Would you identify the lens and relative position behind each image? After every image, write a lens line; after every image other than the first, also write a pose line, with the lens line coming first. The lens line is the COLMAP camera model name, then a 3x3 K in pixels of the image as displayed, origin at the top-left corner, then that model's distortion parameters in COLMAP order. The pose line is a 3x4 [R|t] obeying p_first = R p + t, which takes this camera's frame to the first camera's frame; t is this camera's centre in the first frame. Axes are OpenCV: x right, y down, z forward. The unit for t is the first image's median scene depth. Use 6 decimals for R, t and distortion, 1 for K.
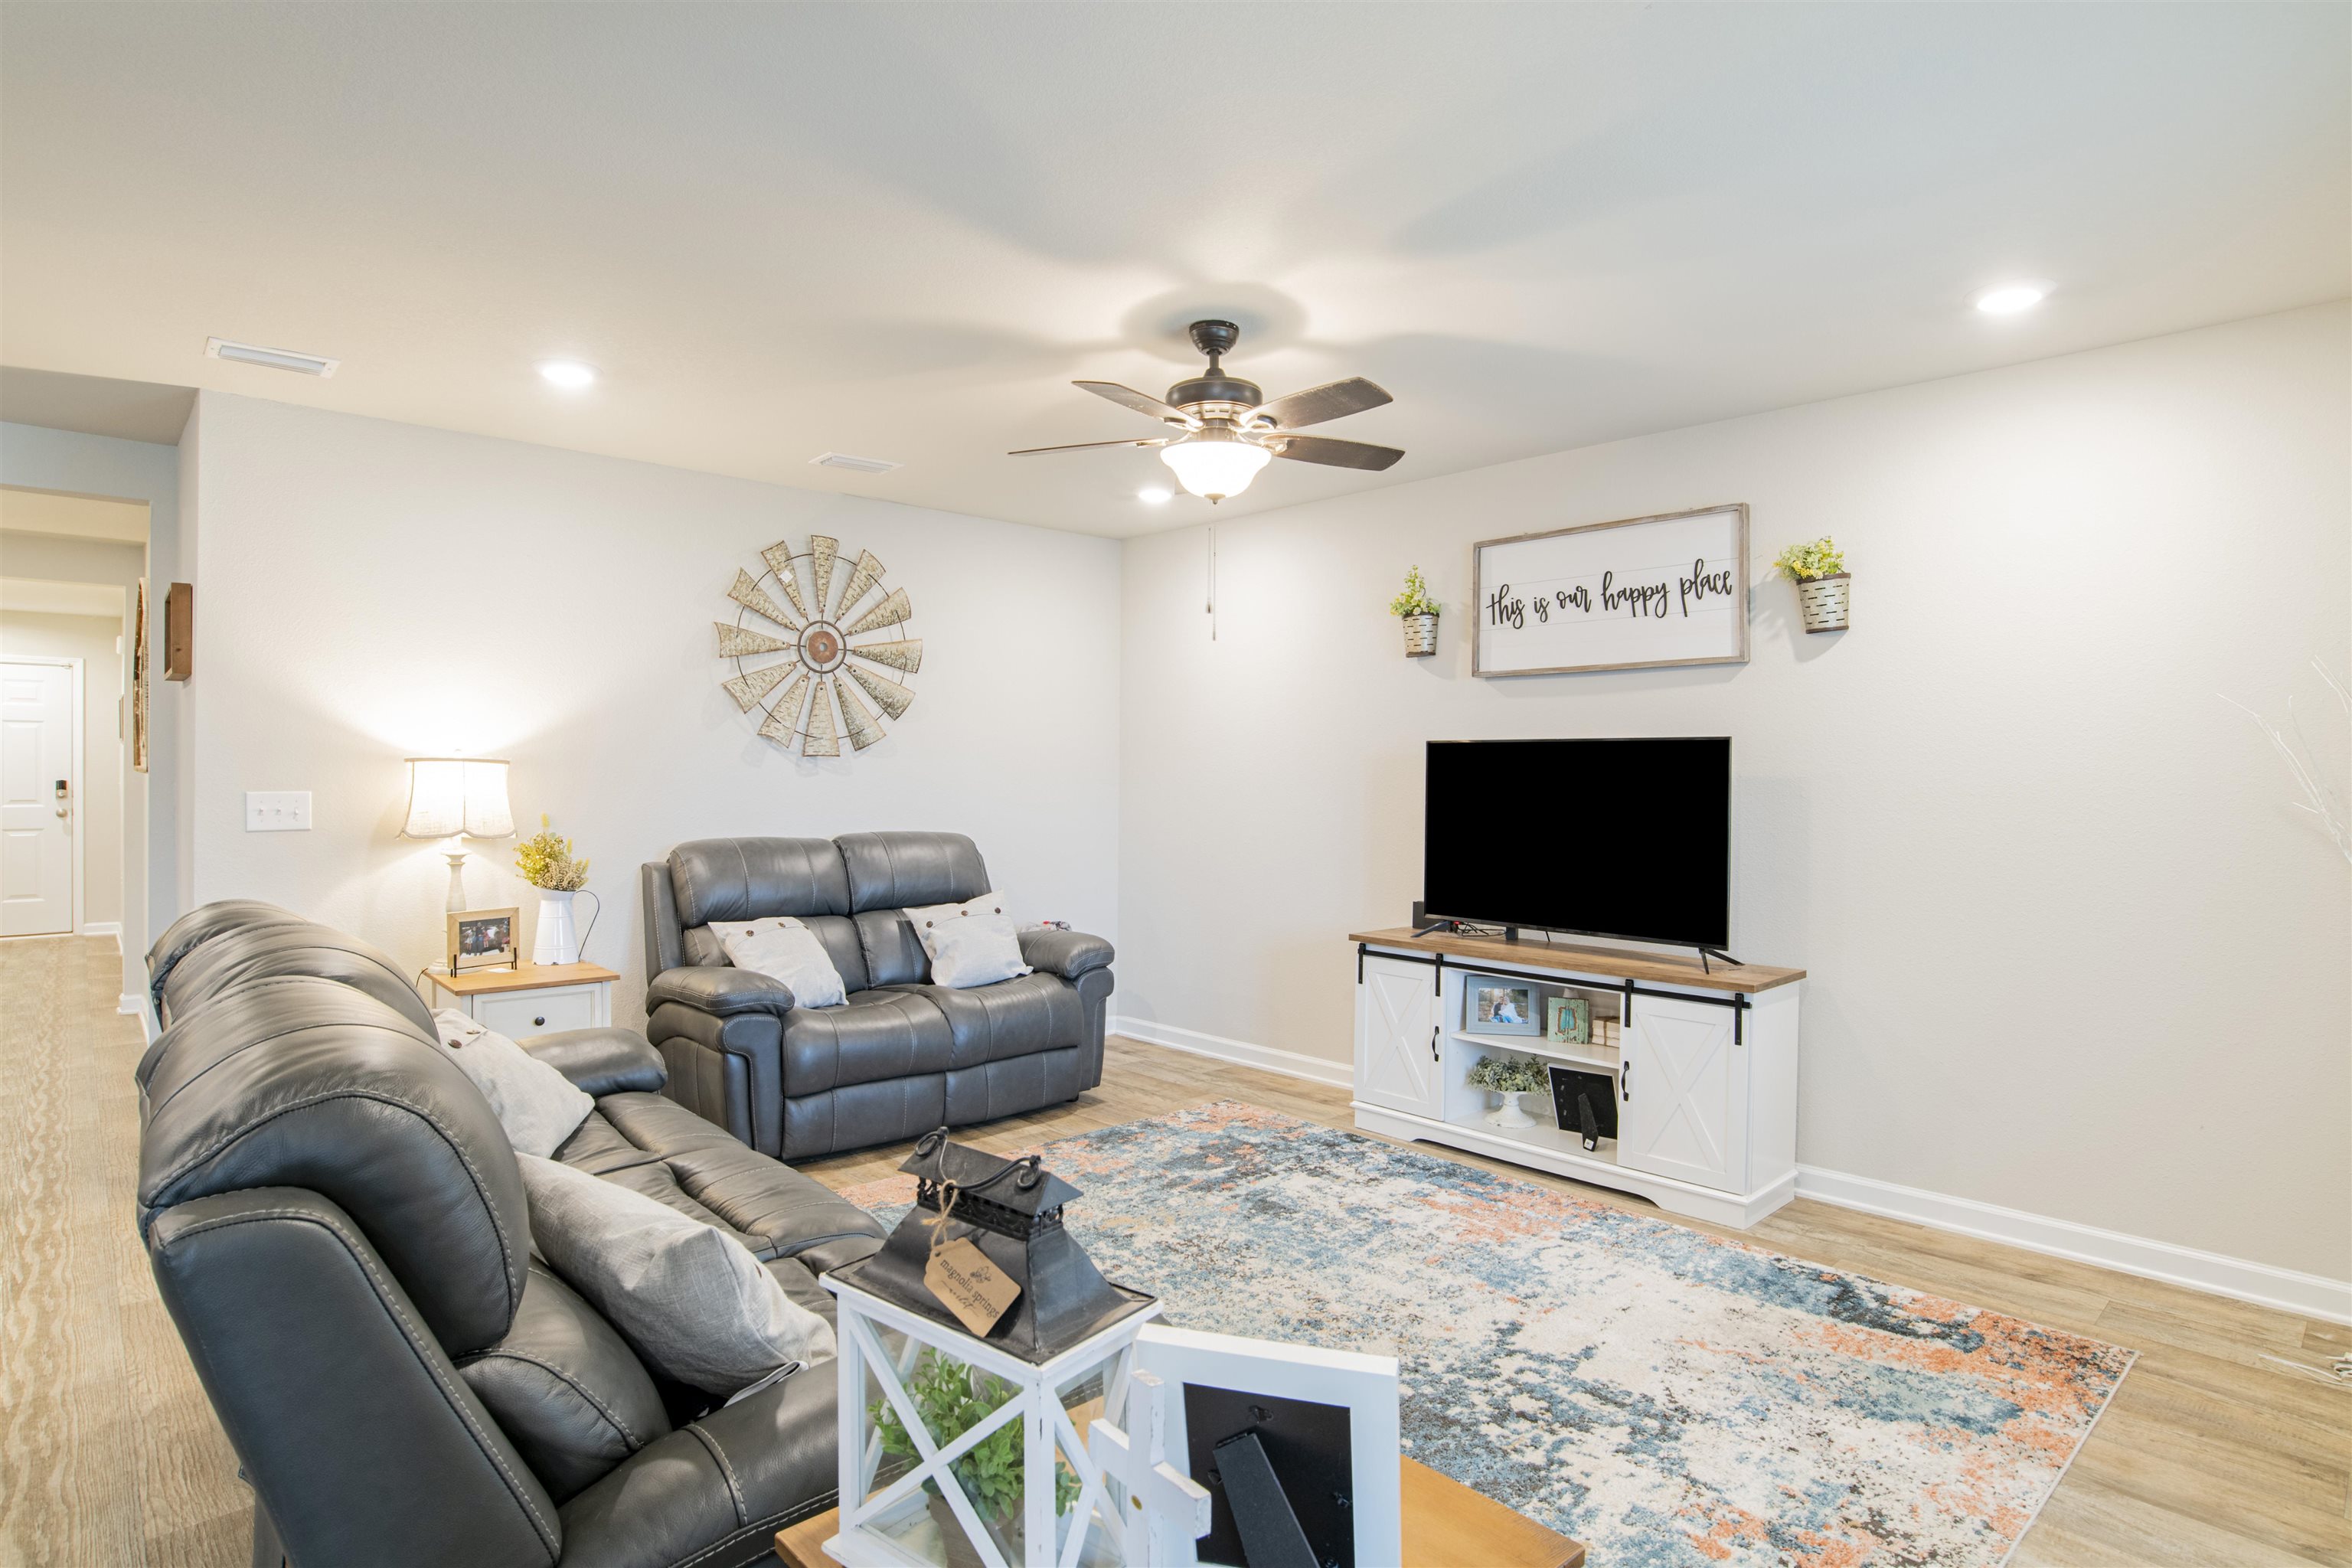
lens RADIAL K [[1201.8, 0, 1182.5], [0, 1201.8, 777.3], [0, 0, 1]] dist [-0.014365, 0.001121]
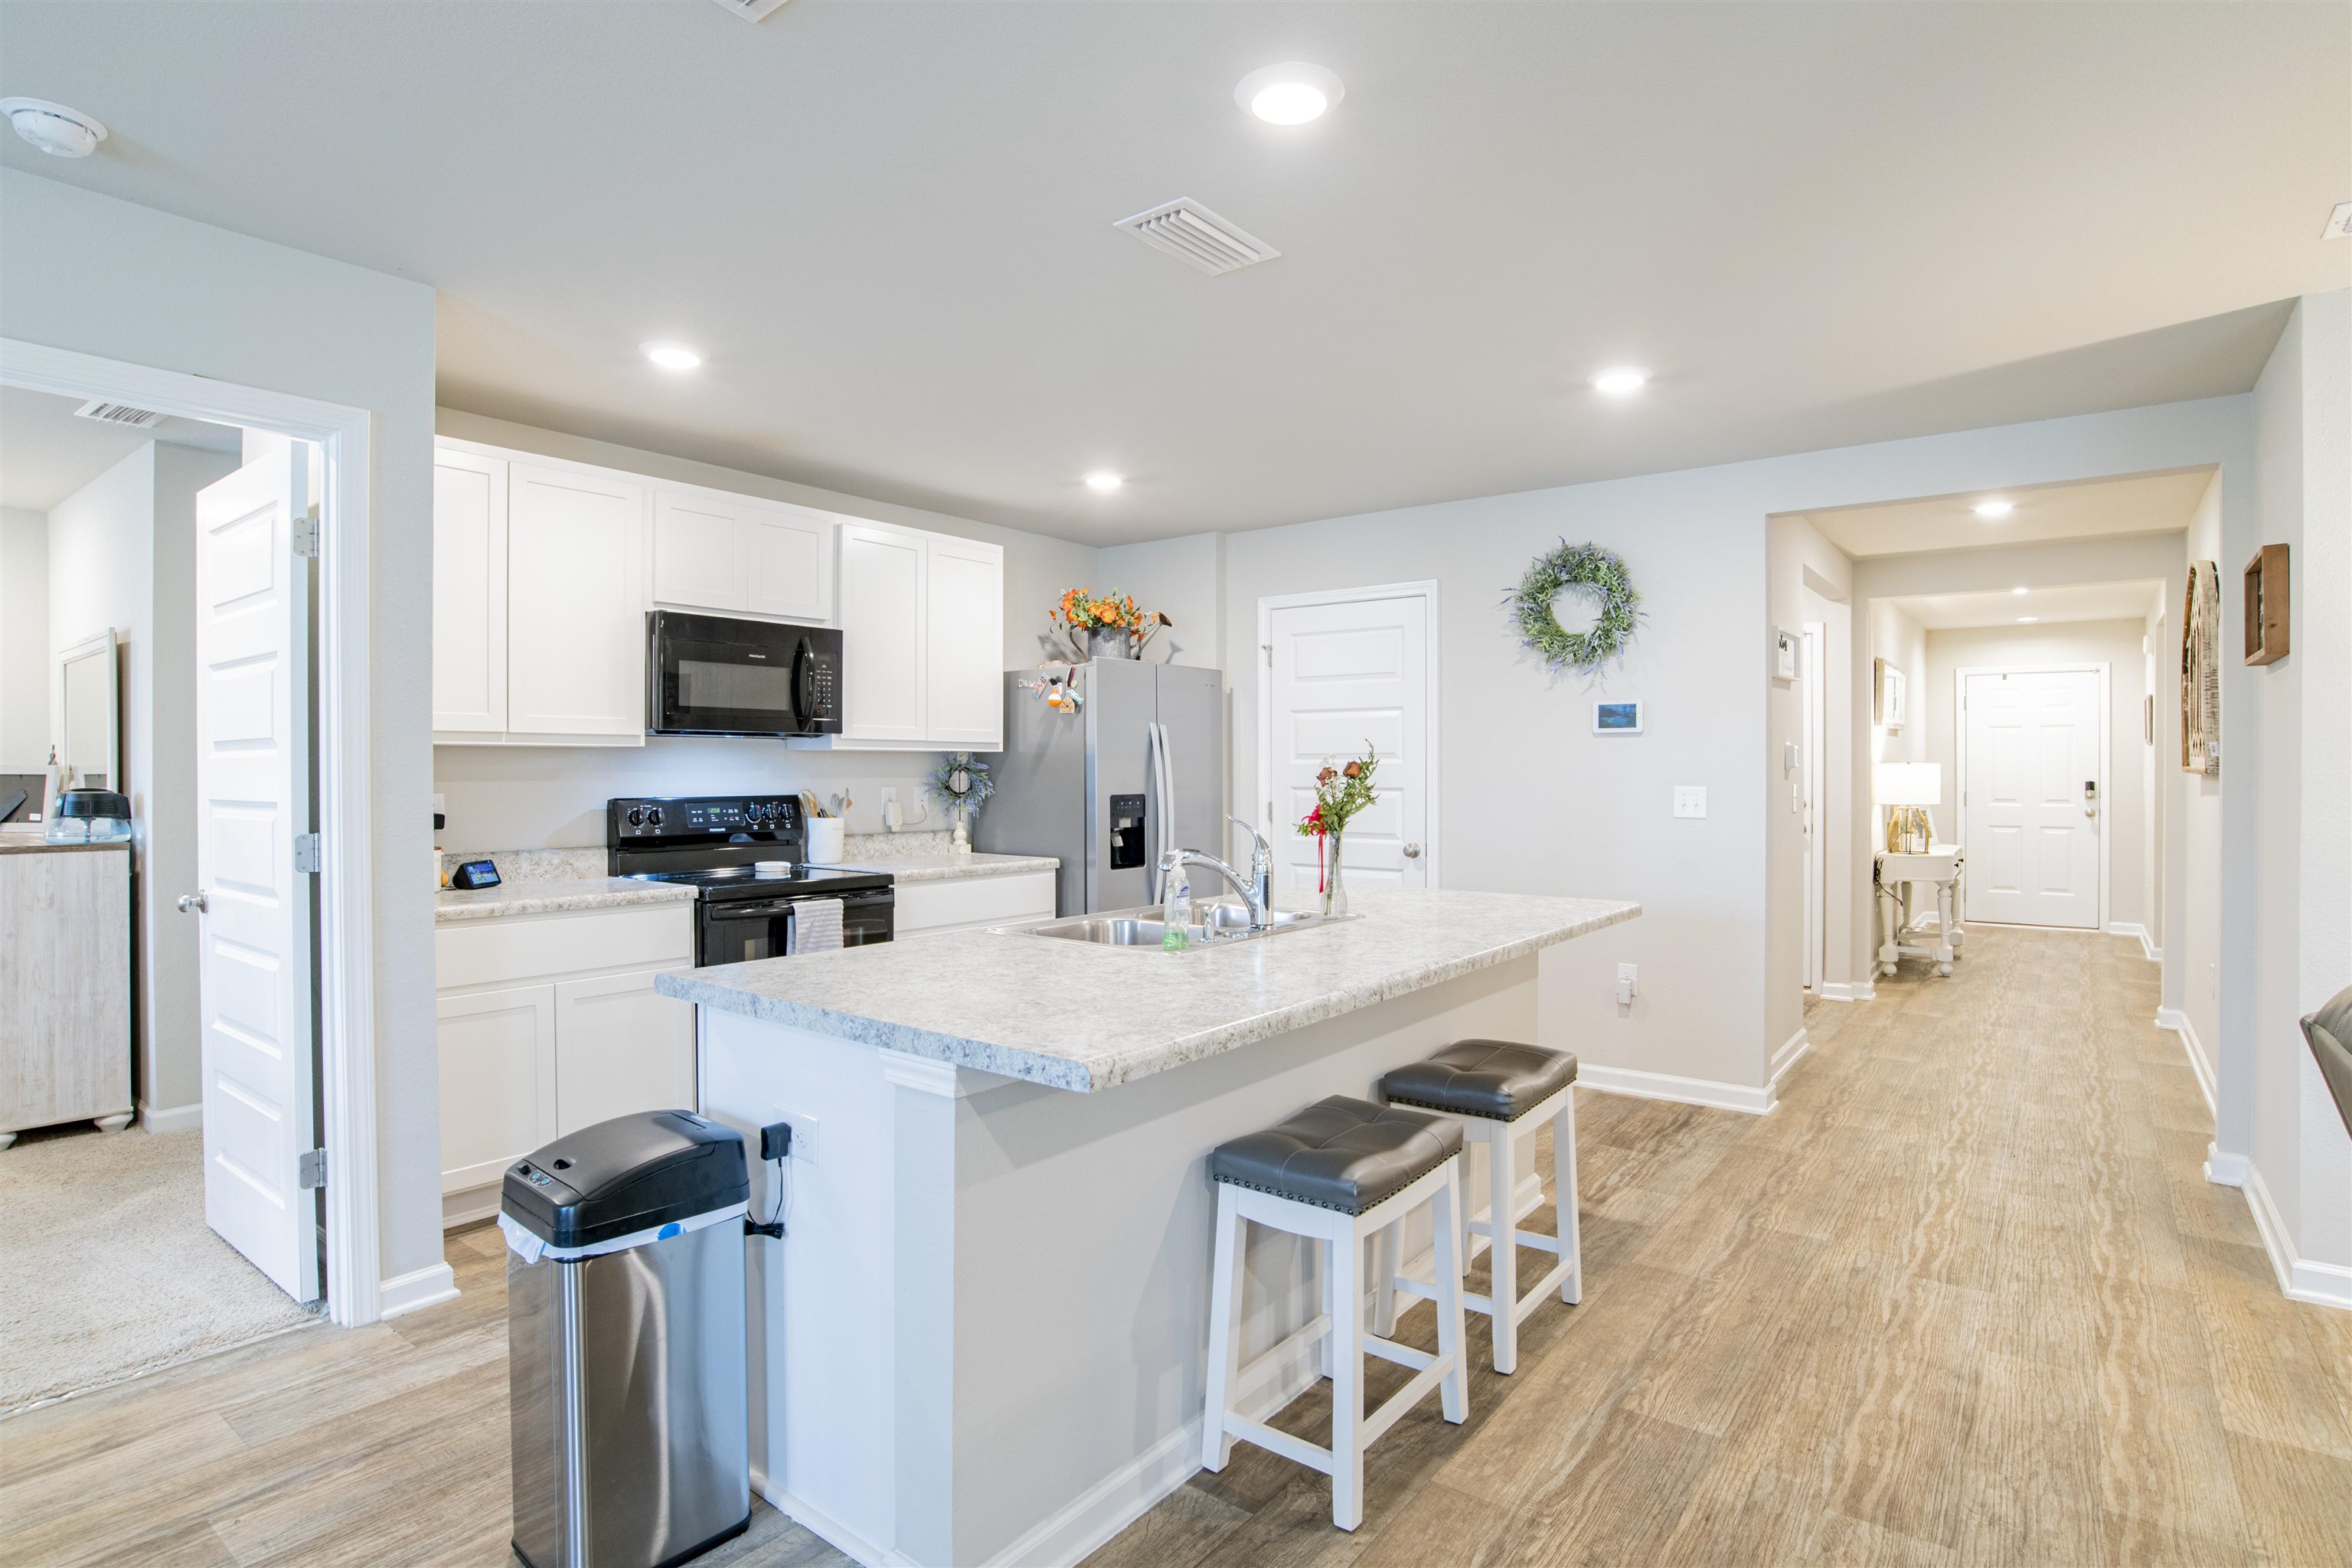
lens RADIAL K [[1201.8, 0, 1182.5], [0, 1201.8, 777.3], [0, 0, 1]] dist [-0.014365, 0.001121]
pose [[0.173250, 0.000735, -0.984878, -0.103618], [-0.001196, 0.999999, 0.000536, -0.001128], [0.984877, 0.001085, 0.173251, 0.072393]]
